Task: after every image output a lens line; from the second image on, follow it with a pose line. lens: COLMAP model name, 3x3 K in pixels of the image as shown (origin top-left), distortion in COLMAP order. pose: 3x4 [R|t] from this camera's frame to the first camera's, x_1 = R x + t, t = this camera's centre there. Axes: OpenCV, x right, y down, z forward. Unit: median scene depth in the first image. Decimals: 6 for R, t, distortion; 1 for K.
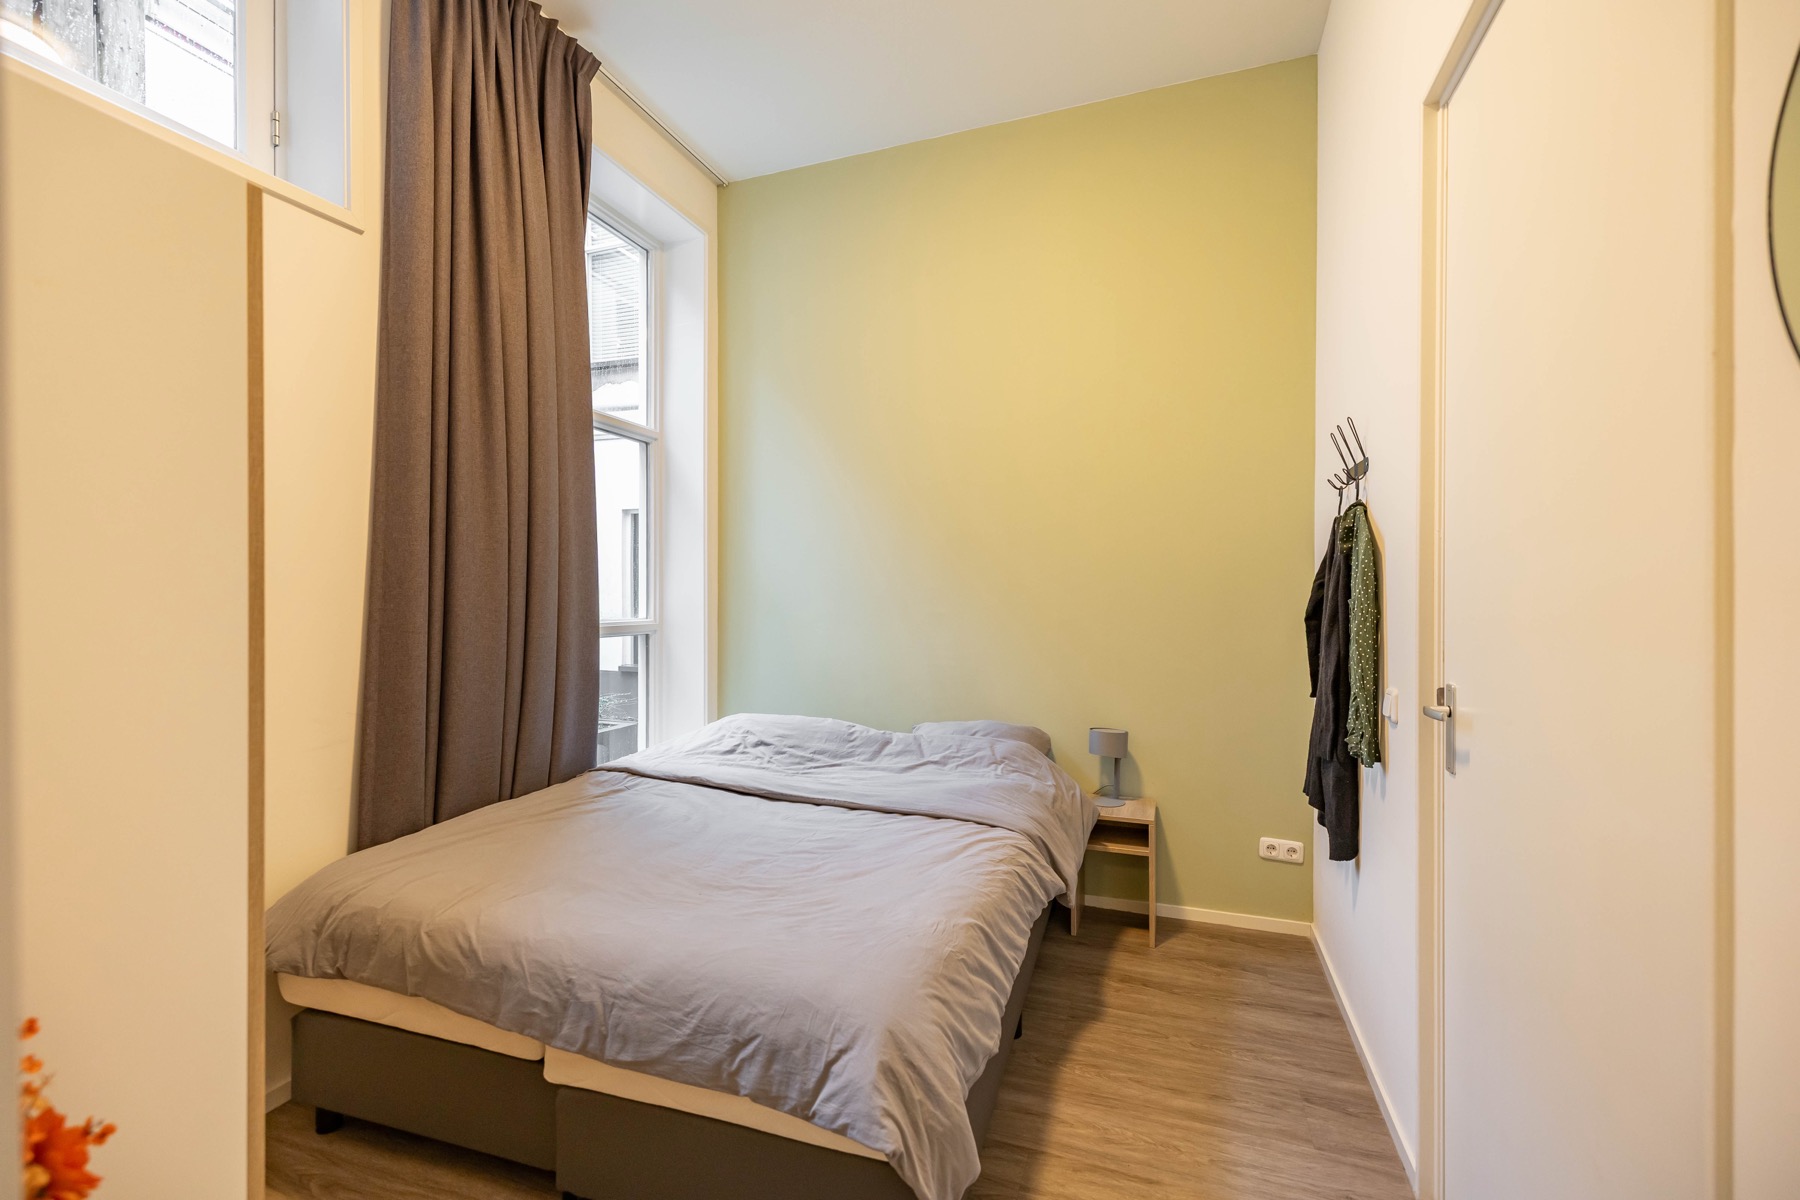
lens RADIAL K [[771.0, 0, 894.5], [0, 771.0, 595.7], [0, 0, 1]] dist [0.001472, 0.000407]
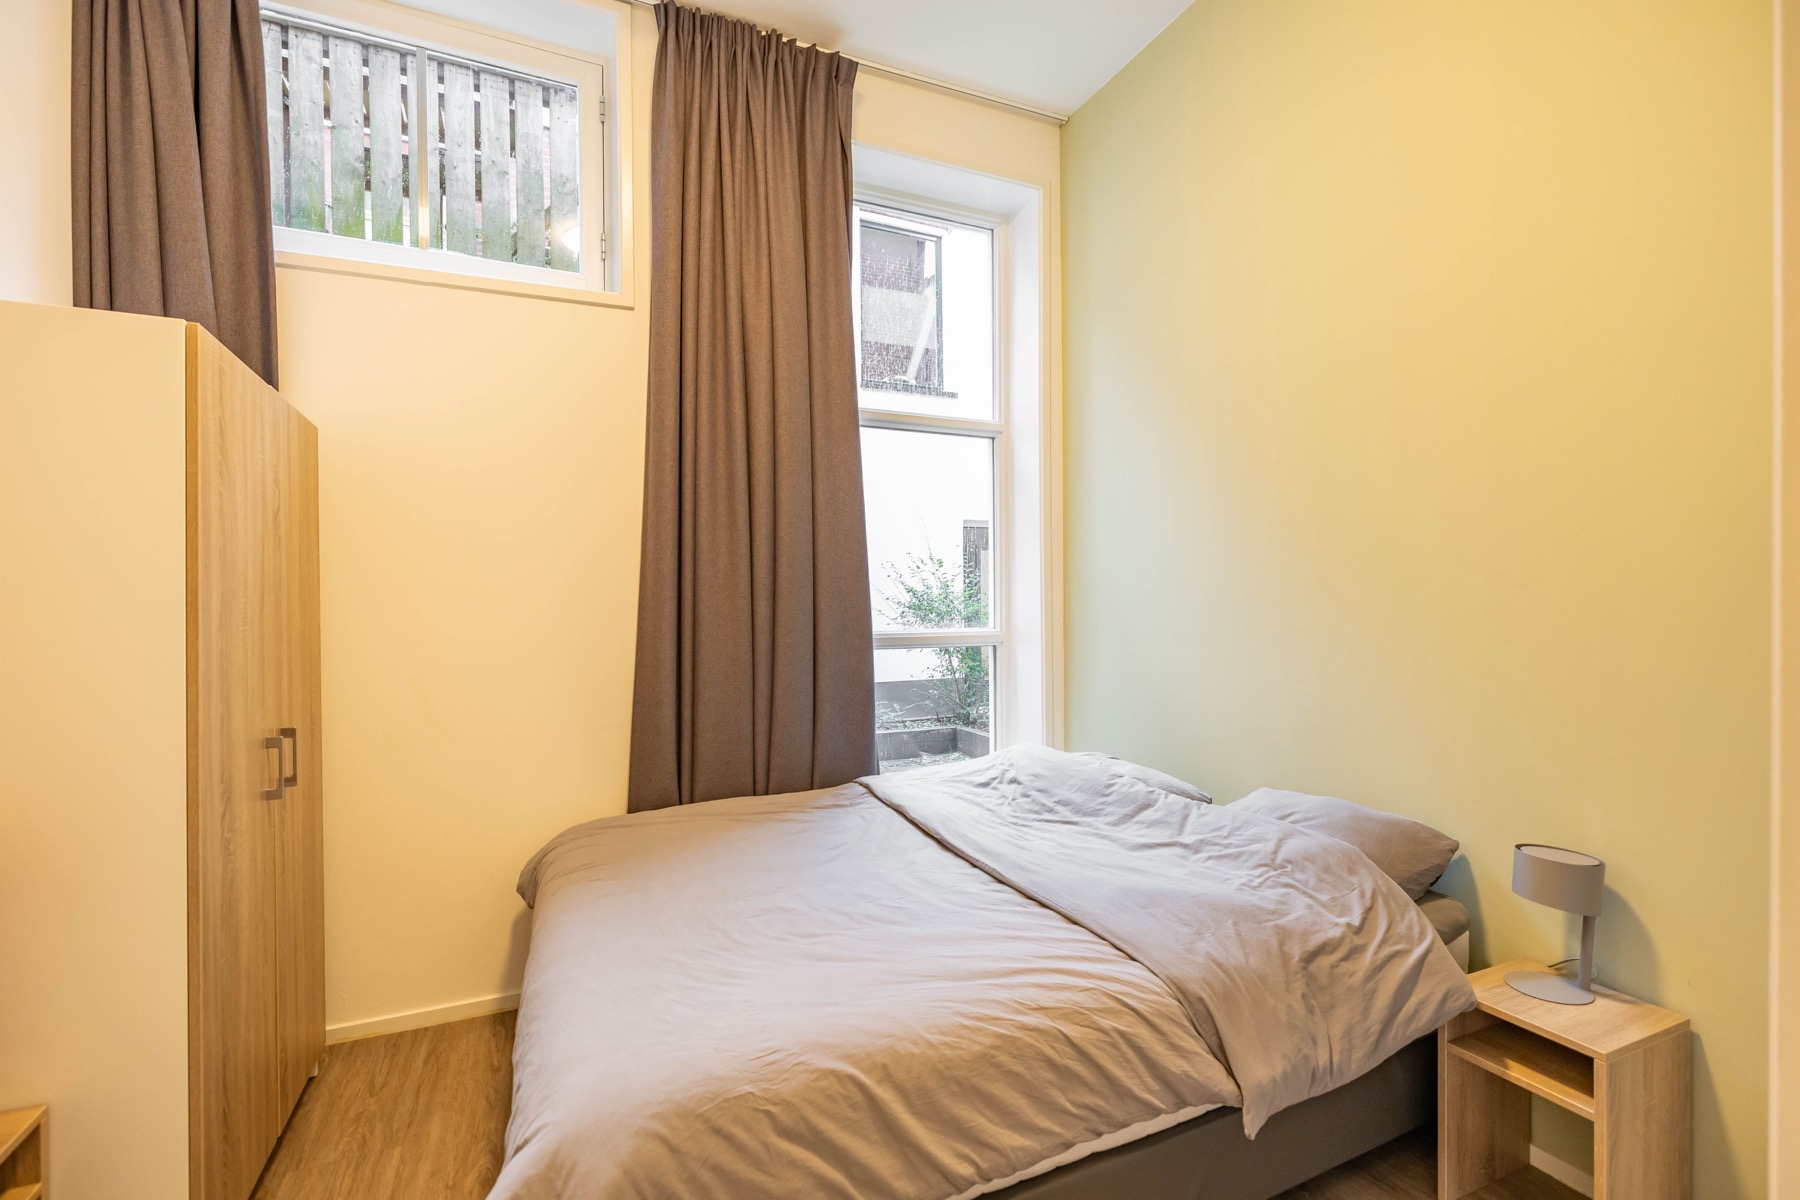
lens RADIAL K [[818.1, 0, 896.6], [0, 818.1, 609.1], [0, 0, 1]] dist [-0.009531, -0.000378]
pose [[0.687174, -0.000735, -0.726492, 0.401893], [0.009442, 0.999924, 0.007919, -0.002956], [0.726431, -0.012301, 0.687129, 0.313074]]
